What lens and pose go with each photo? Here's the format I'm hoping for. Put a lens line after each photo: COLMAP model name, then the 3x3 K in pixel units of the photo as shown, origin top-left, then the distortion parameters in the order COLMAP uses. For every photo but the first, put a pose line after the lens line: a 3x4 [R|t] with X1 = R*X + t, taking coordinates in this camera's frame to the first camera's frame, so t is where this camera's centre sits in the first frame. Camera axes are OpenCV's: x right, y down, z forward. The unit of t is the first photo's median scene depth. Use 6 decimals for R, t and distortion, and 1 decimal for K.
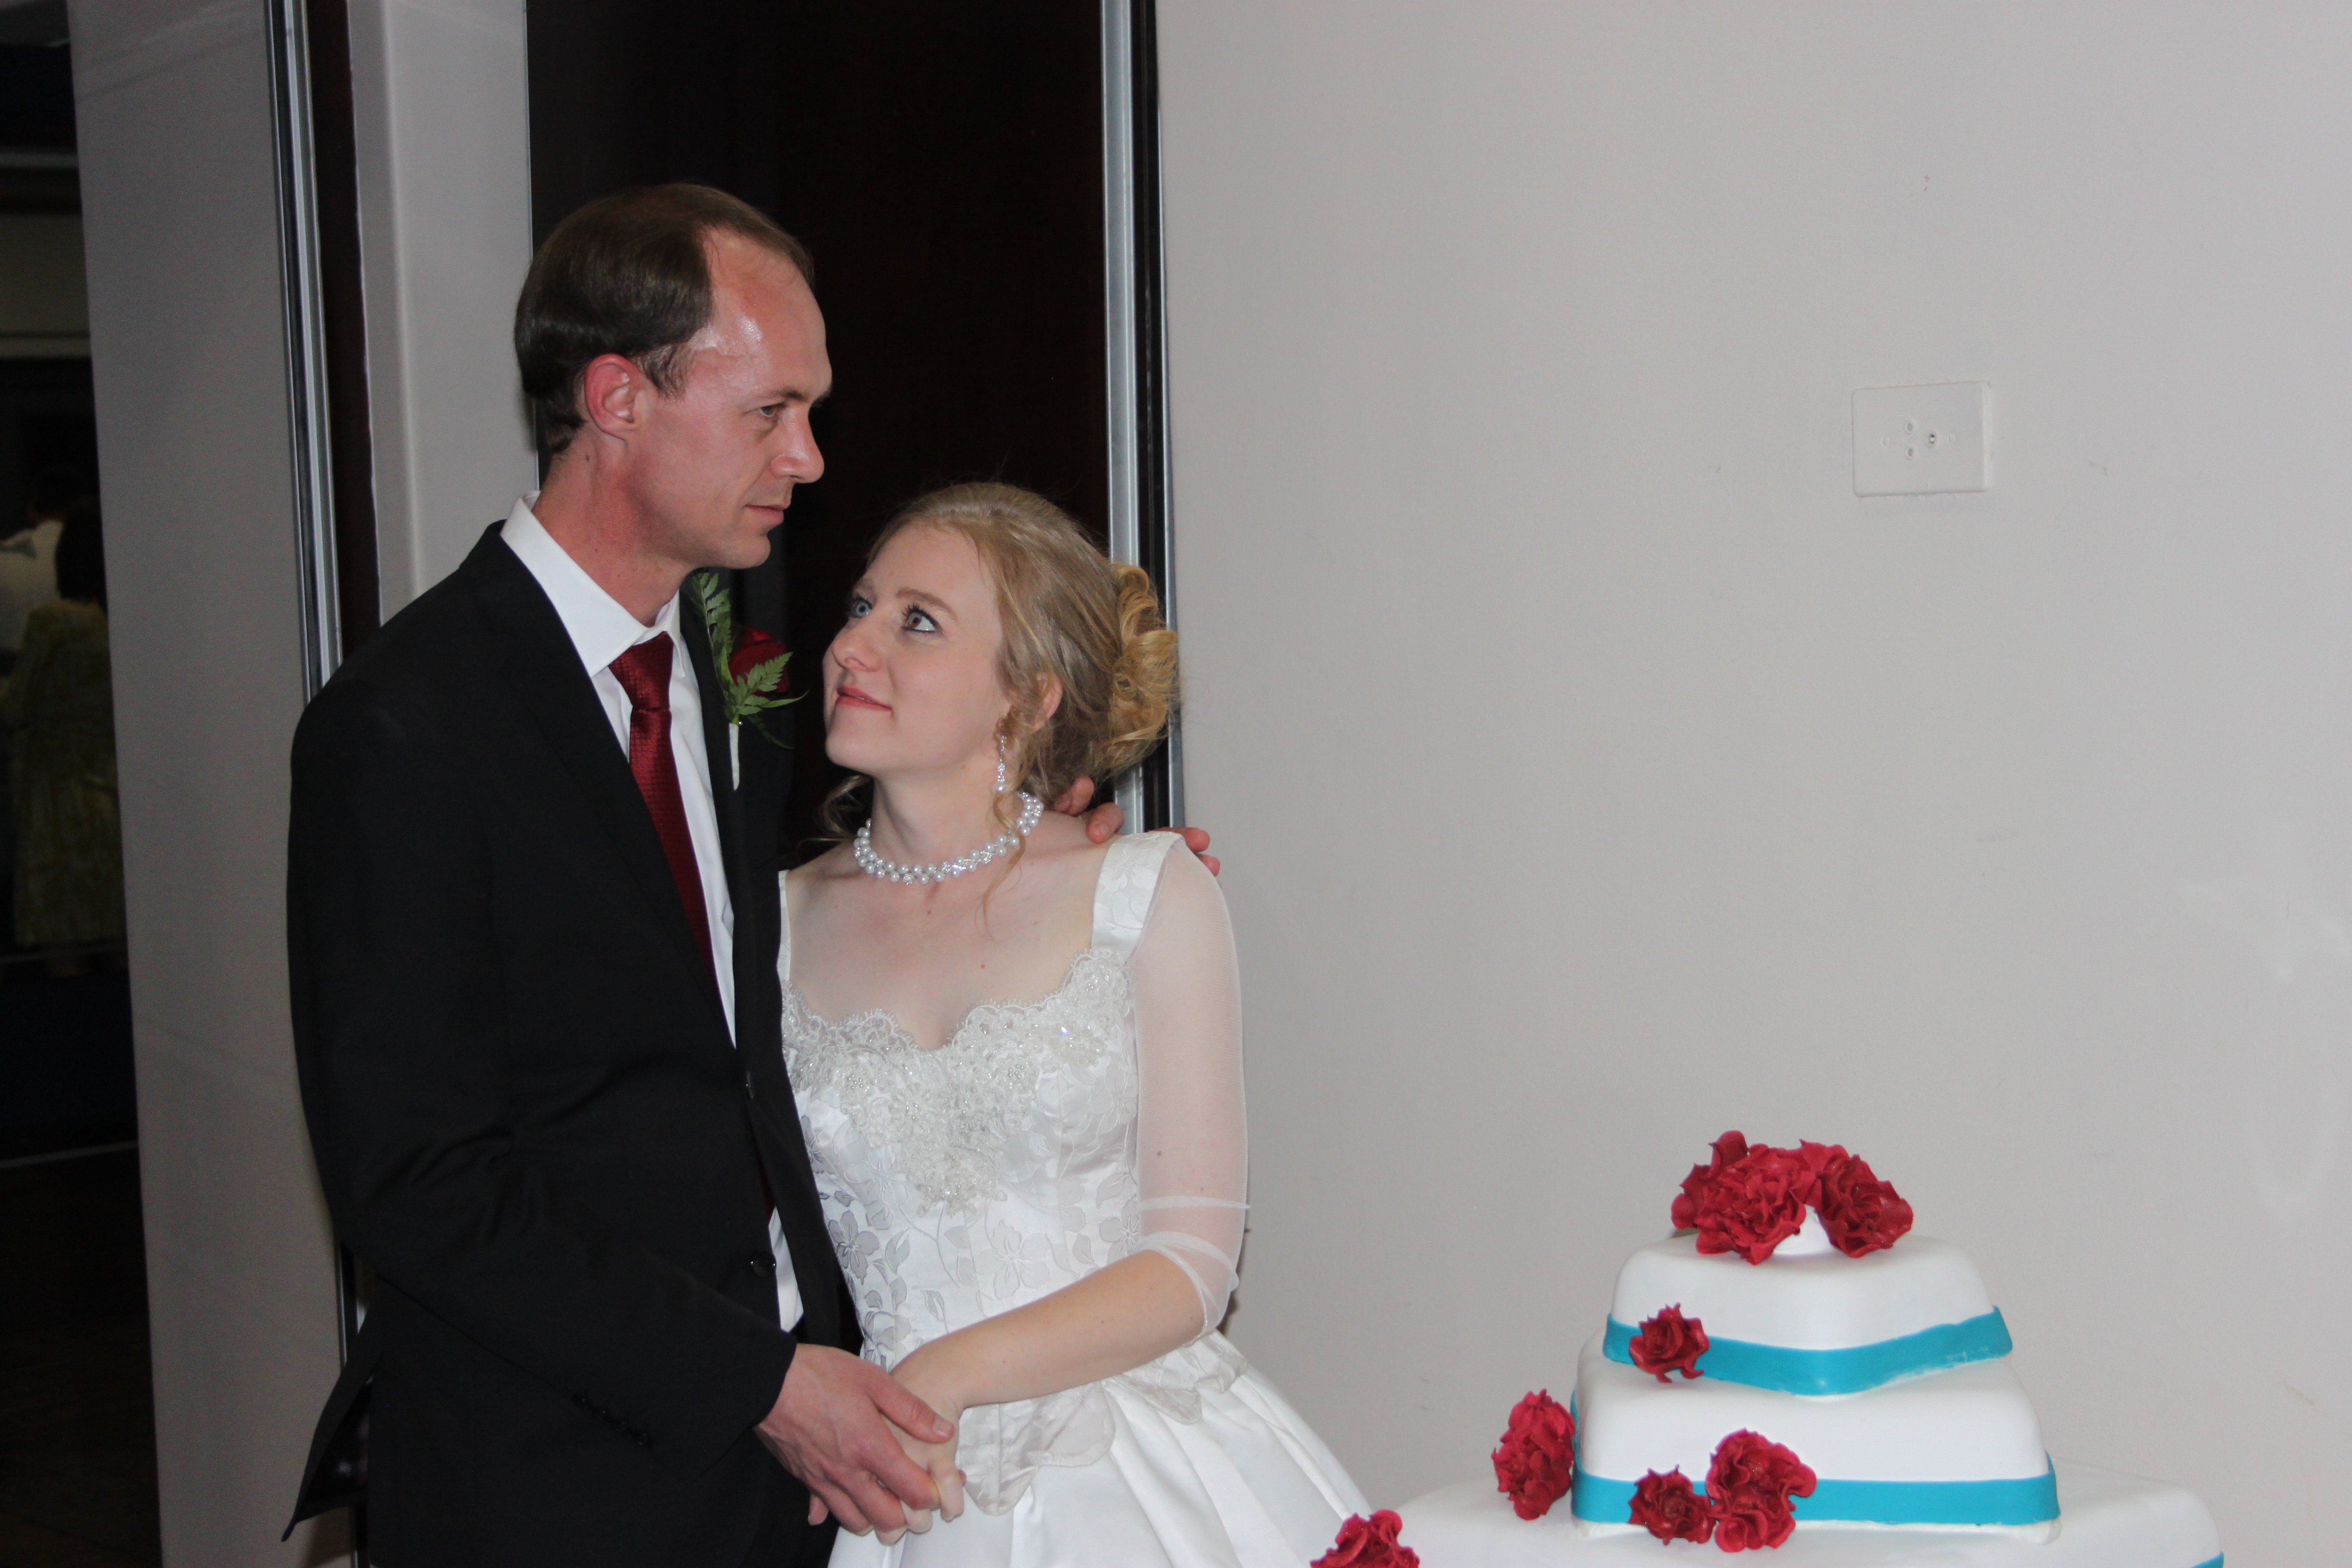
lens RADIAL K [[4256.3, 0, 1176.0], [0, 4256.3, 784.0], [0, 0, 1]] dist [0.053621, 0.138066]
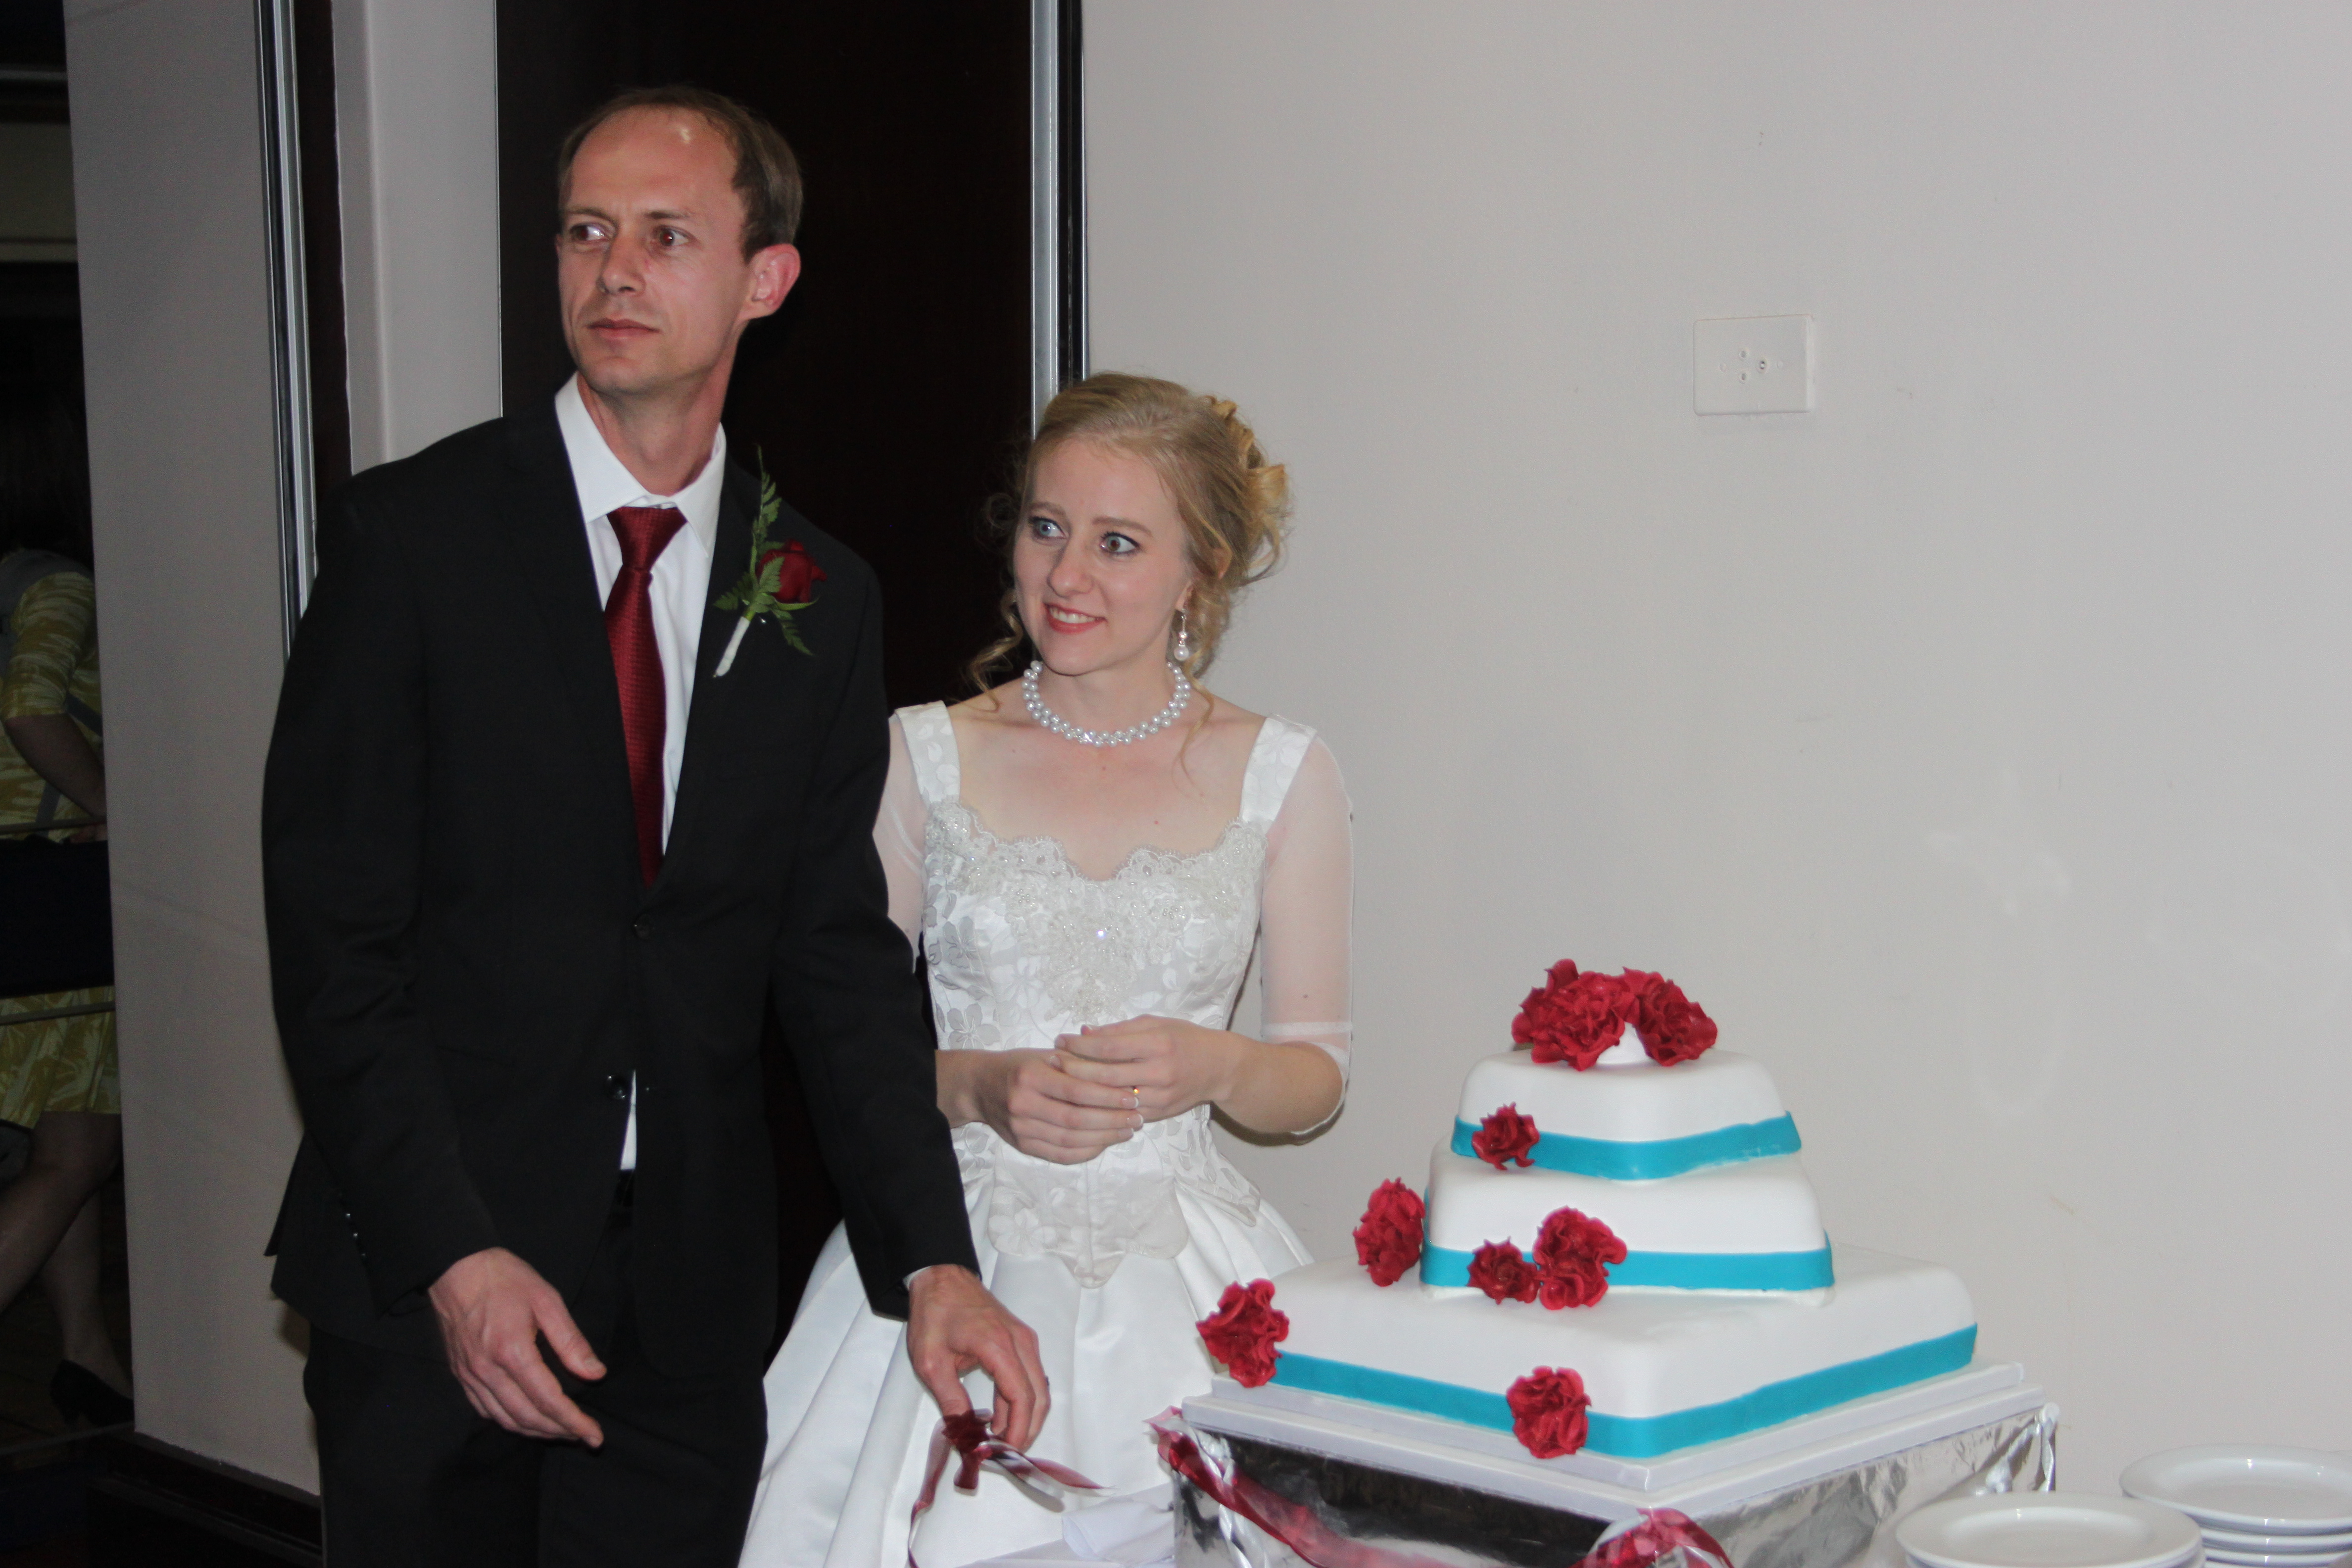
lens RADIAL K [[4206.0, 0, 1176.0], [0, 4206.0, 784.0], [0, 0, 1]] dist [-0.012560, 1.816421]
pose [[0.999709, 0.013033, 0.020323, 0.000846], [-0.013417, 0.999732, 0.018857, 0.013978], [-0.020072, -0.019124, 0.999616, -0.144005]]
